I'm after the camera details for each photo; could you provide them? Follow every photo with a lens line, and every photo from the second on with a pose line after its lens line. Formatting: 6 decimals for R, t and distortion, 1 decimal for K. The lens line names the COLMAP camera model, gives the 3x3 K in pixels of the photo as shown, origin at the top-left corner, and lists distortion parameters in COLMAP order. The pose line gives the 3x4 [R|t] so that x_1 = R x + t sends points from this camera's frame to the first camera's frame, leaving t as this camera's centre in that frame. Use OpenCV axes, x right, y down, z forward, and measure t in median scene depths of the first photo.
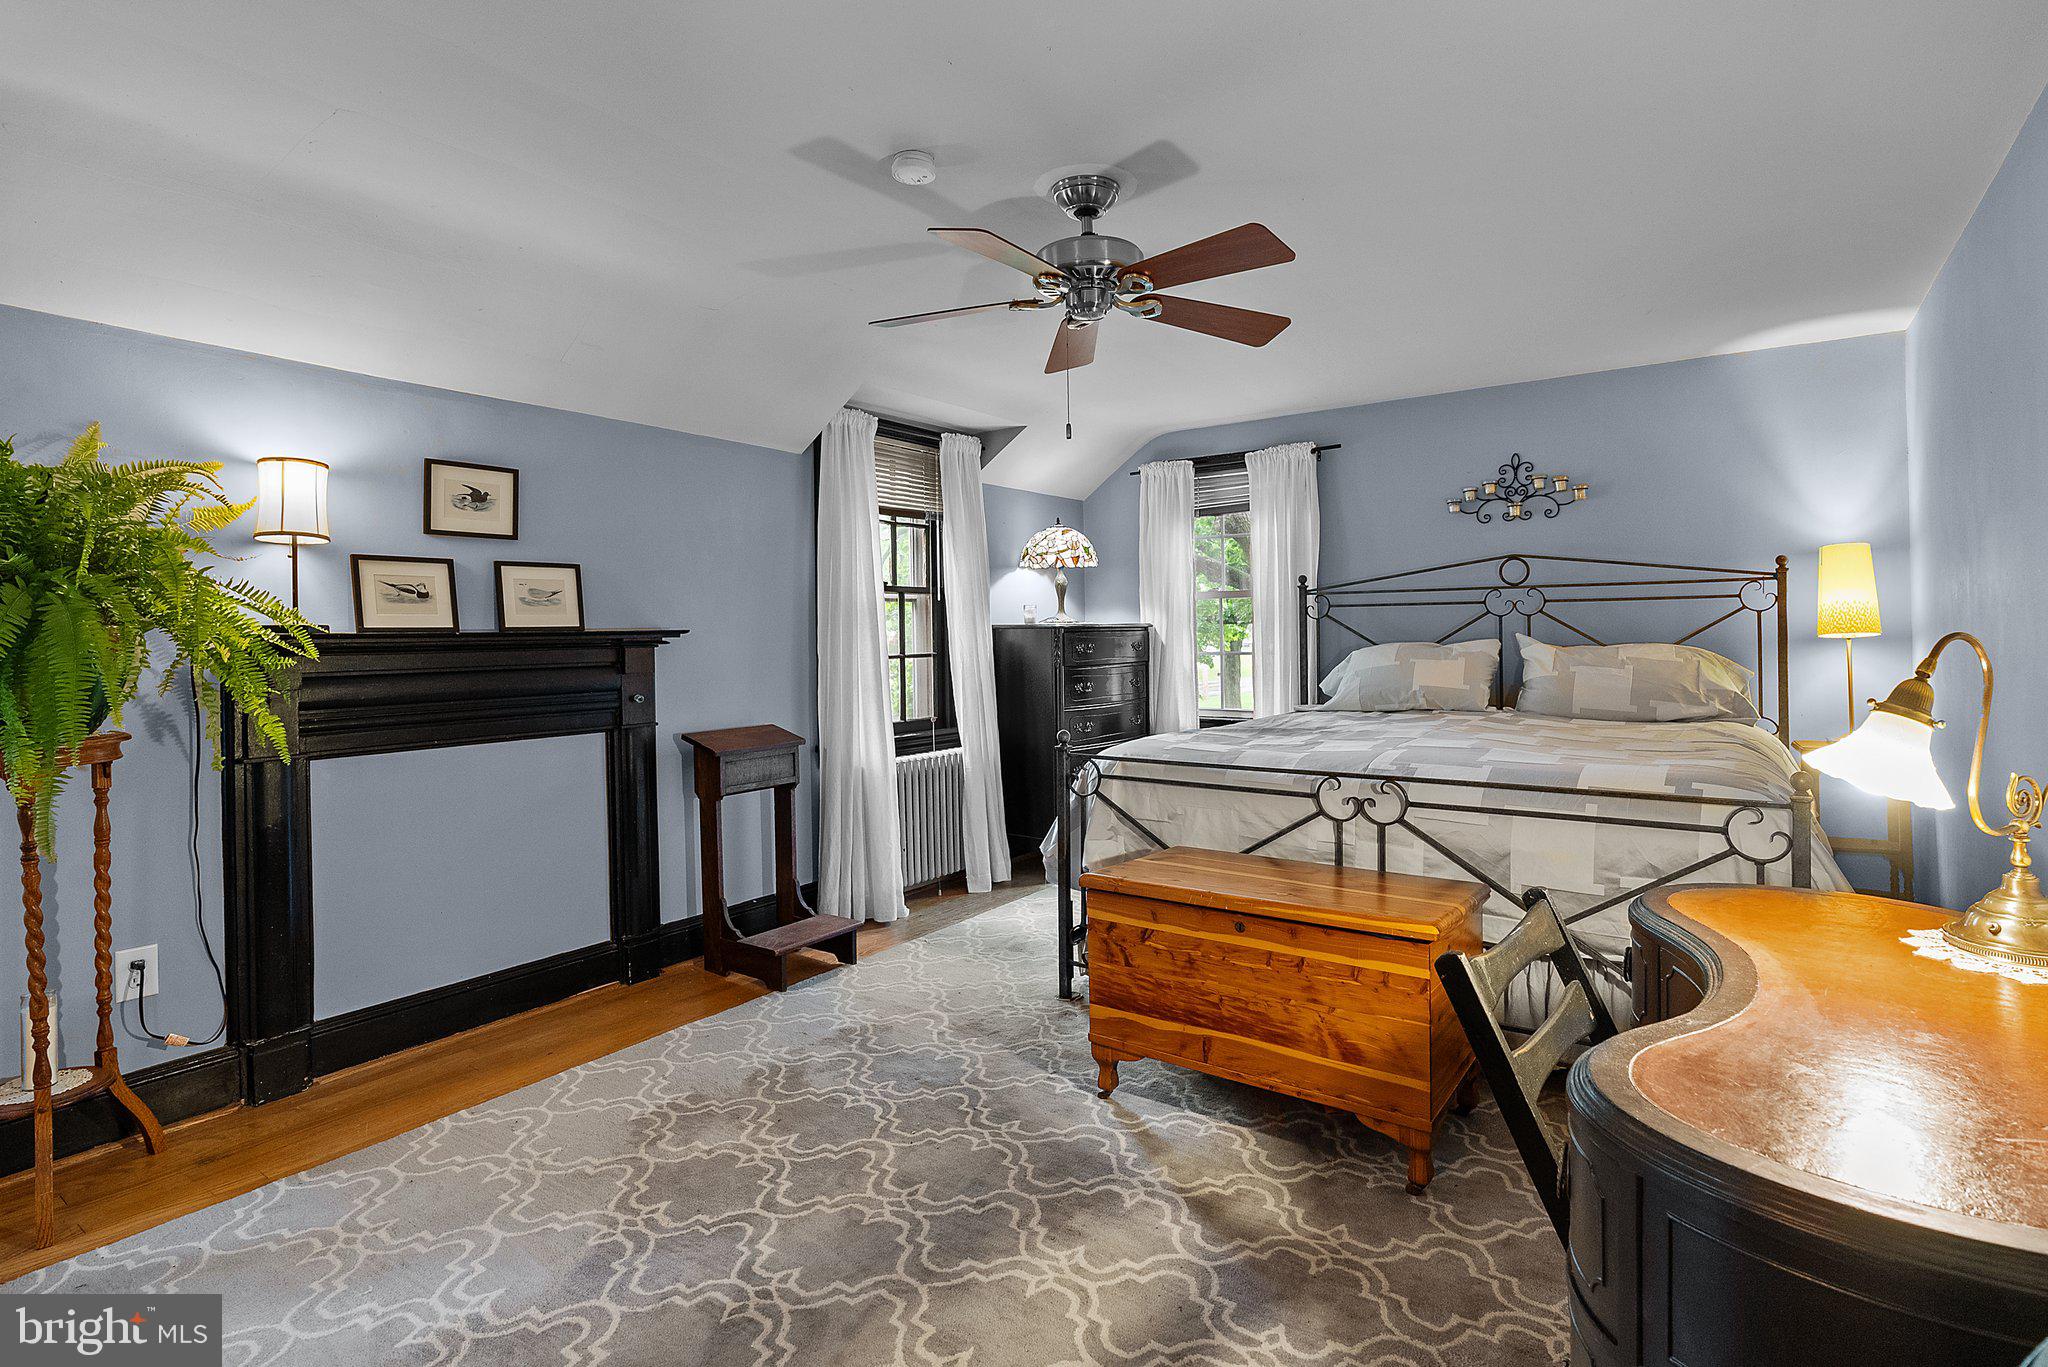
lens RADIAL K [[1015.9, 0, 1021.3], [0, 1015.9, 627.7], [0, 0, 1]] dist [-0.006493, 0.001146]
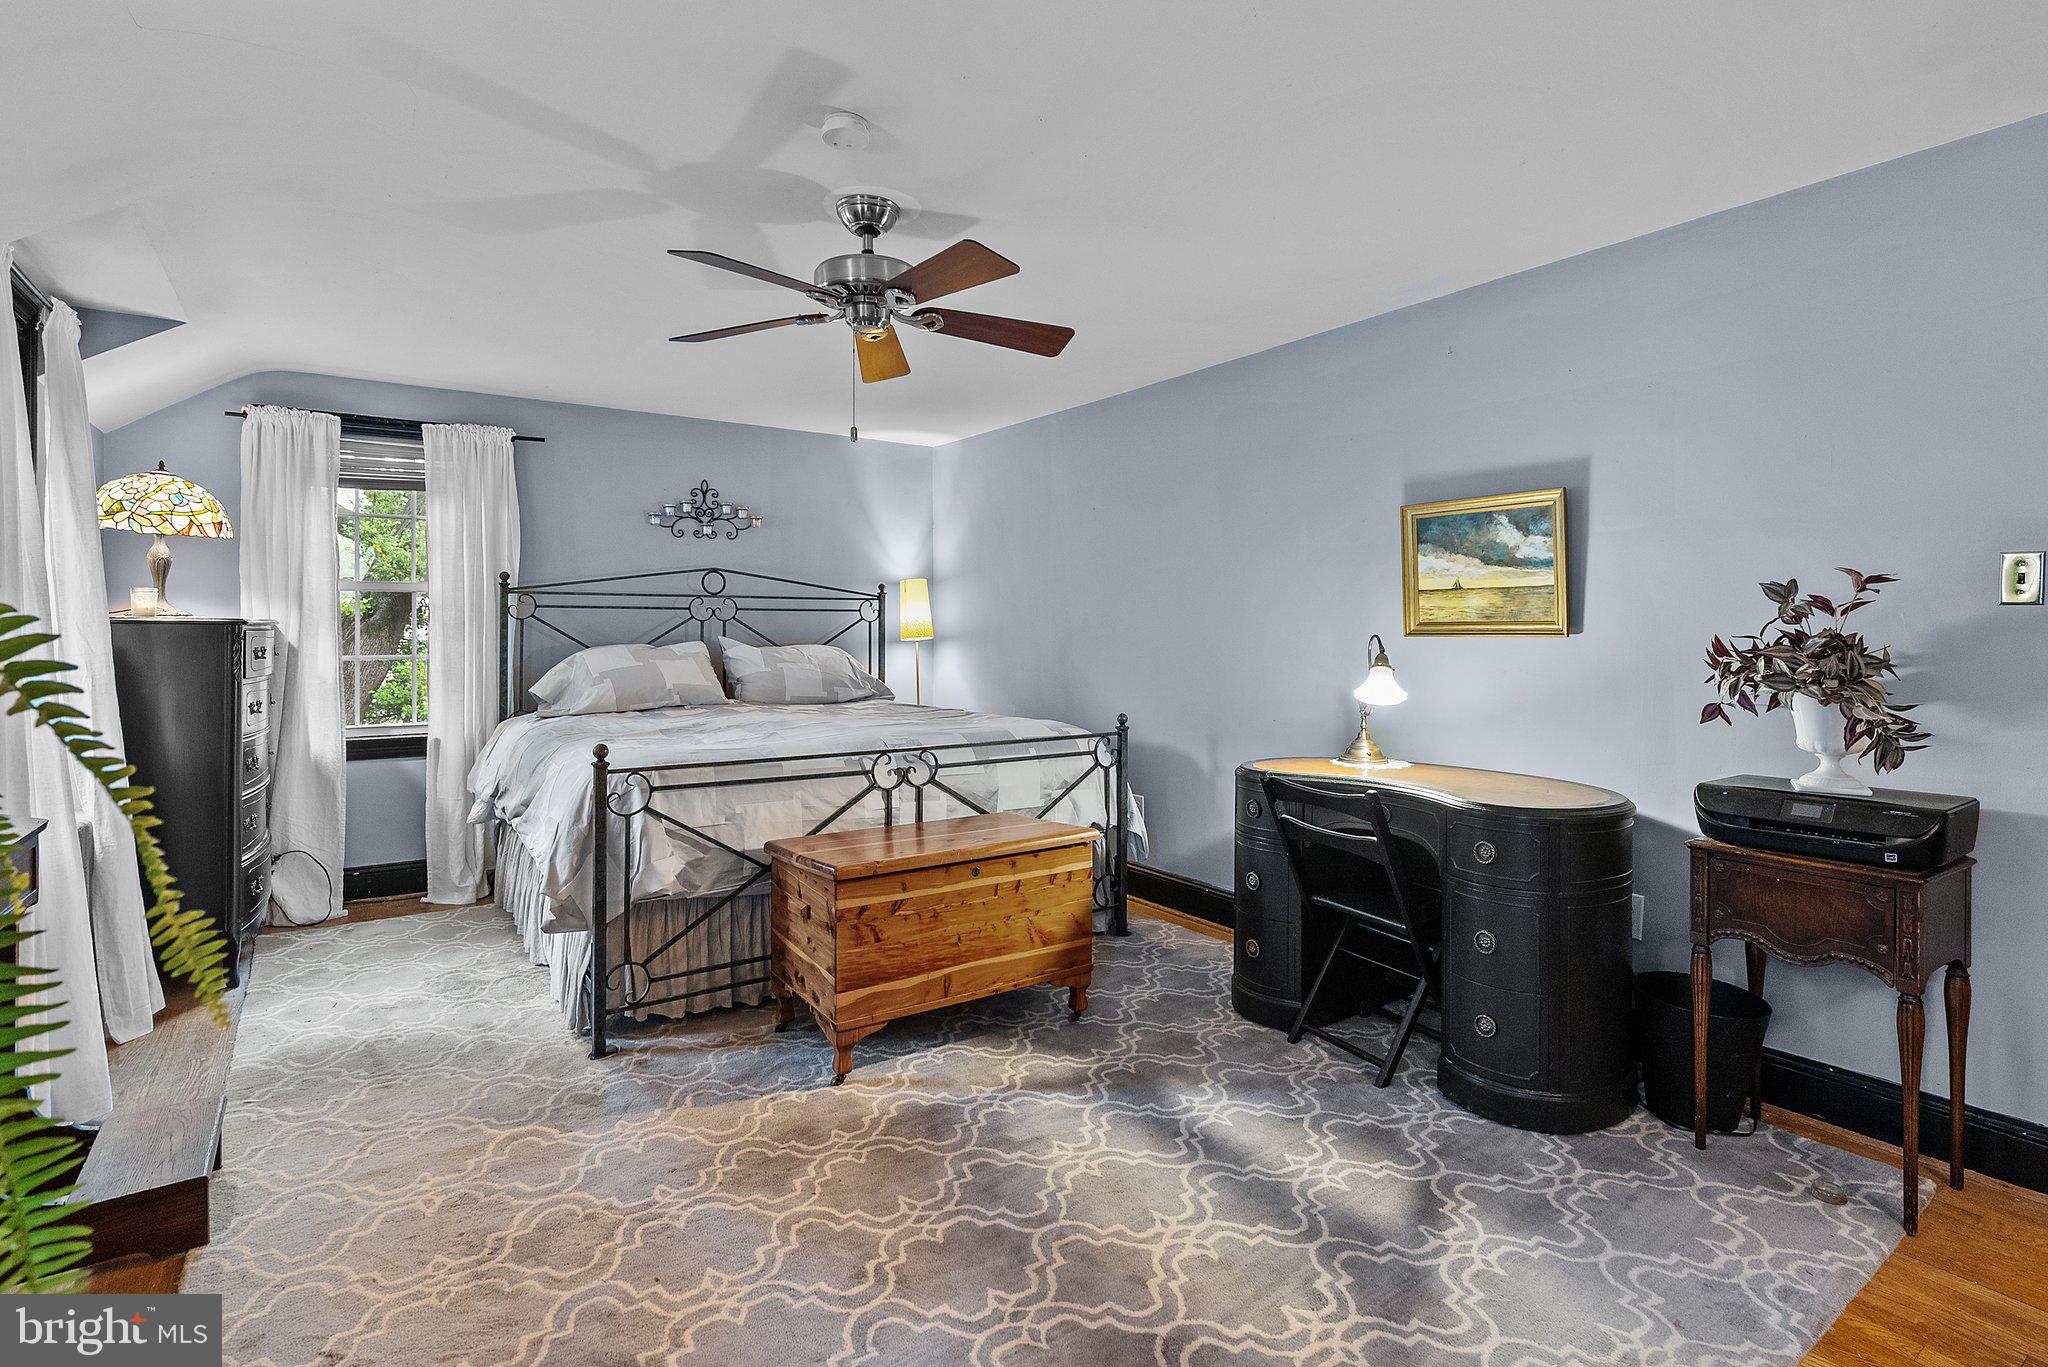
lens RADIAL K [[1015.9, 0, 1023.7], [0, 1015.9, 621.2], [0, 0, 1]] dist [-0.006493, 0.001146]
pose [[0.329043, 0.021186, 0.944077, -0.751172], [-0.009717, 0.999771, -0.019050, 0.010860], [-0.944265, -0.002905, 0.329173, 0.435179]]
